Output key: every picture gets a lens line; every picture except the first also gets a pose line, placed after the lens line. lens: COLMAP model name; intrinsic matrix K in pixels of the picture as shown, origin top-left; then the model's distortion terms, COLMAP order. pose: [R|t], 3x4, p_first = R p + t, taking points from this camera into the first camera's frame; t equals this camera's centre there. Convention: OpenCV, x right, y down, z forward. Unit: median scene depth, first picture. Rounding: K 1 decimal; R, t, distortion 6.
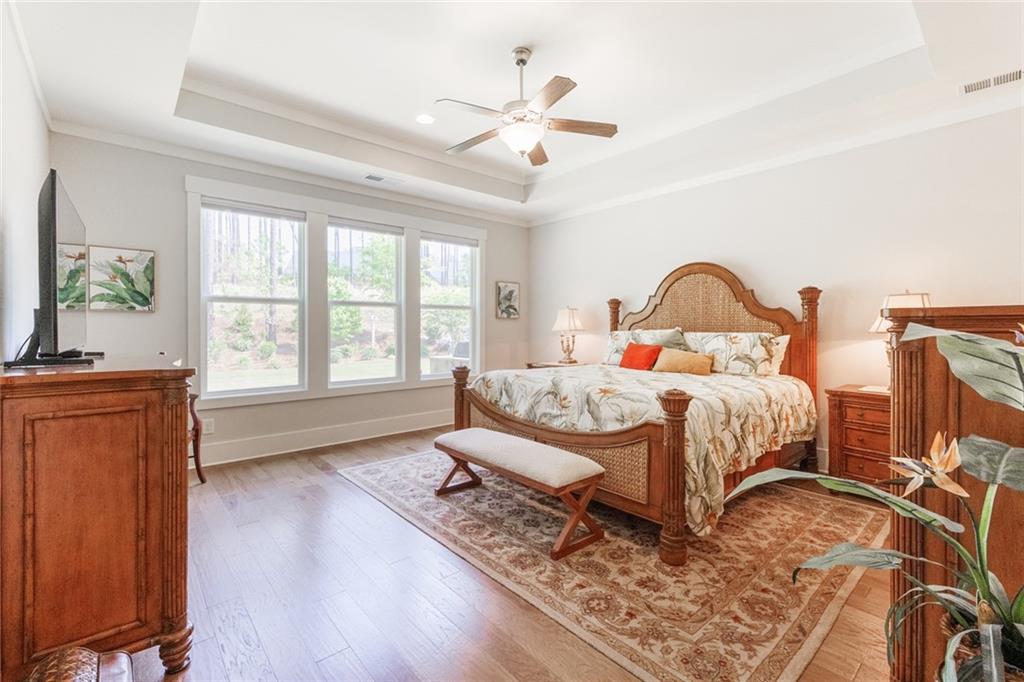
lens RADIAL K [[442.0, 0, 516.9], [0, 442.0, 336.6], [0, 0, 1]] dist [0.002506, 0.001151]
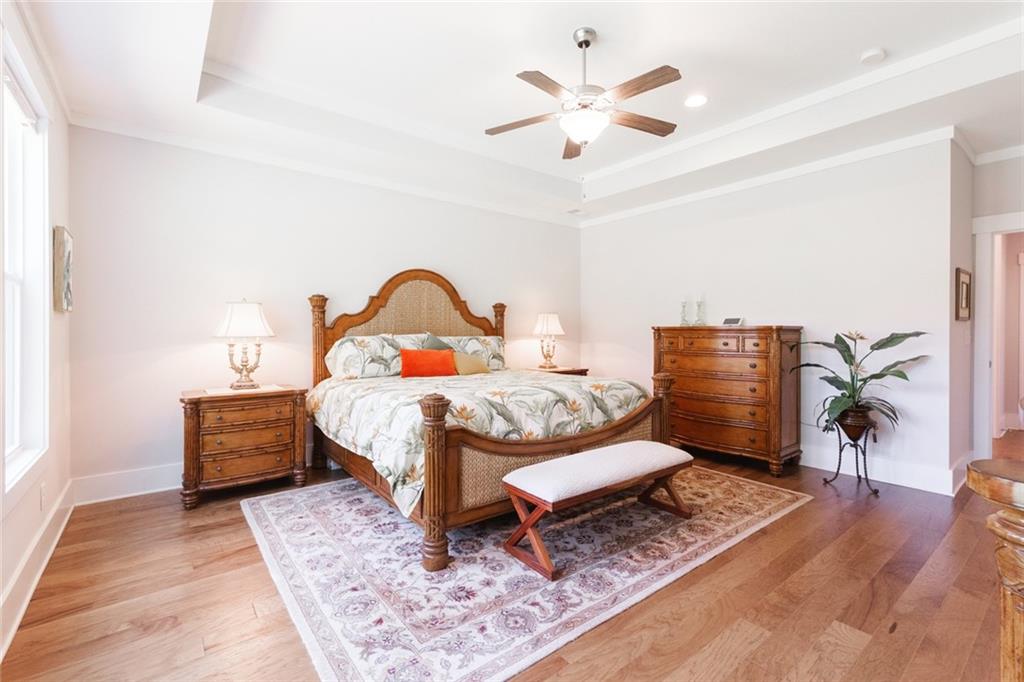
lens RADIAL K [[442.0, 0, 516.9], [0, 442.0, 336.6], [0, 0, 1]] dist [0.002506, 0.001151]
pose [[0.076084, -0.013896, 0.997005, -0.921682], [0.022398, 0.999674, 0.012224, -0.025203], [-0.996850, 0.021401, 0.076371, 1.073051]]
